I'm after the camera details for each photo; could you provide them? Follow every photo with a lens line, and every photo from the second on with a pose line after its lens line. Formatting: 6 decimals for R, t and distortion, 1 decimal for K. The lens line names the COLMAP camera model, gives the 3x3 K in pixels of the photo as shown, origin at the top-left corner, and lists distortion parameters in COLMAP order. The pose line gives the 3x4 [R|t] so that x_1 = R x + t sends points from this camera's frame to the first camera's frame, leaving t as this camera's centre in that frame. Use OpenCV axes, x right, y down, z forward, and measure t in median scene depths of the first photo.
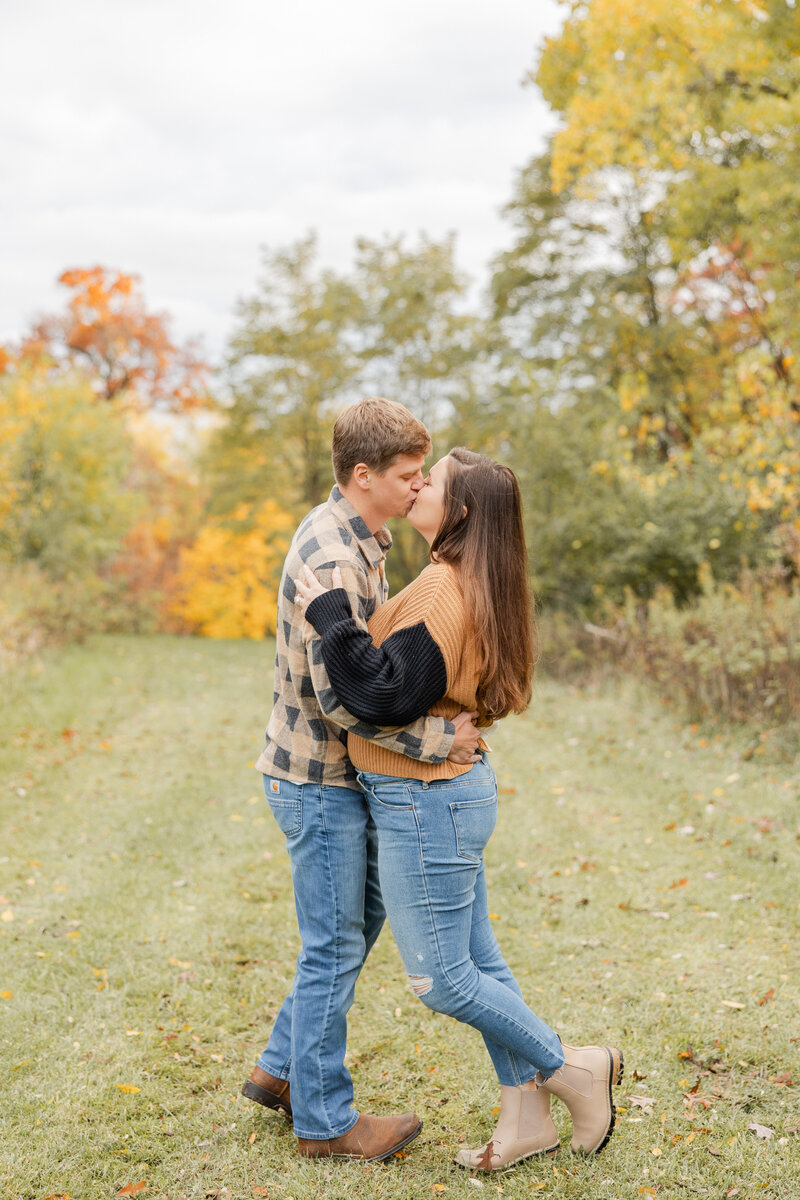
lens RADIAL K [[1945.8, 0, 400.0], [0, 1945.8, 600.0], [0, 0, 1]] dist [-0.190520, -0.013702]
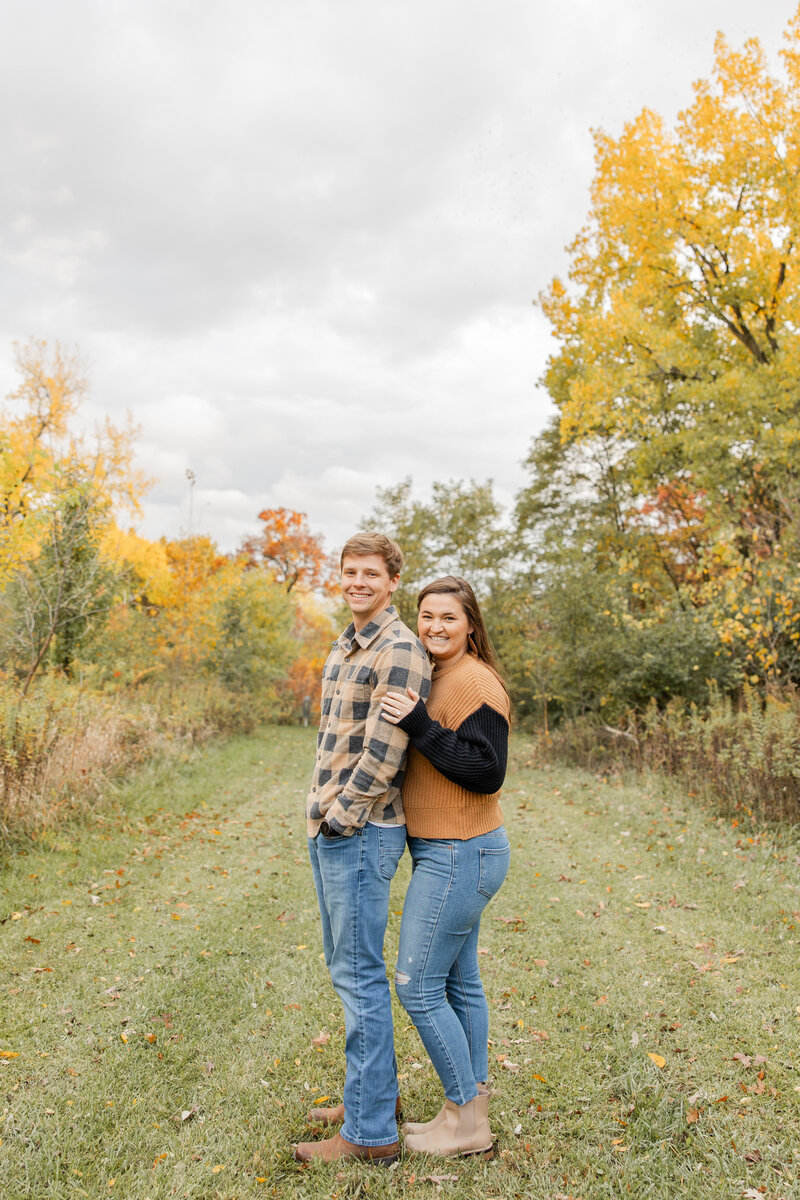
lens RADIAL K [[948.3, 0, 400.0], [0, 948.3, 600.0], [0, 0, 1]] dist [0.005585, 0.000793]
pose [[0.998572, 0.003232, -0.053332, -0.007742], [-0.009094, 0.993886, -0.110040, -0.000601], [0.052650, 0.110368, 0.992495, 0.217005]]
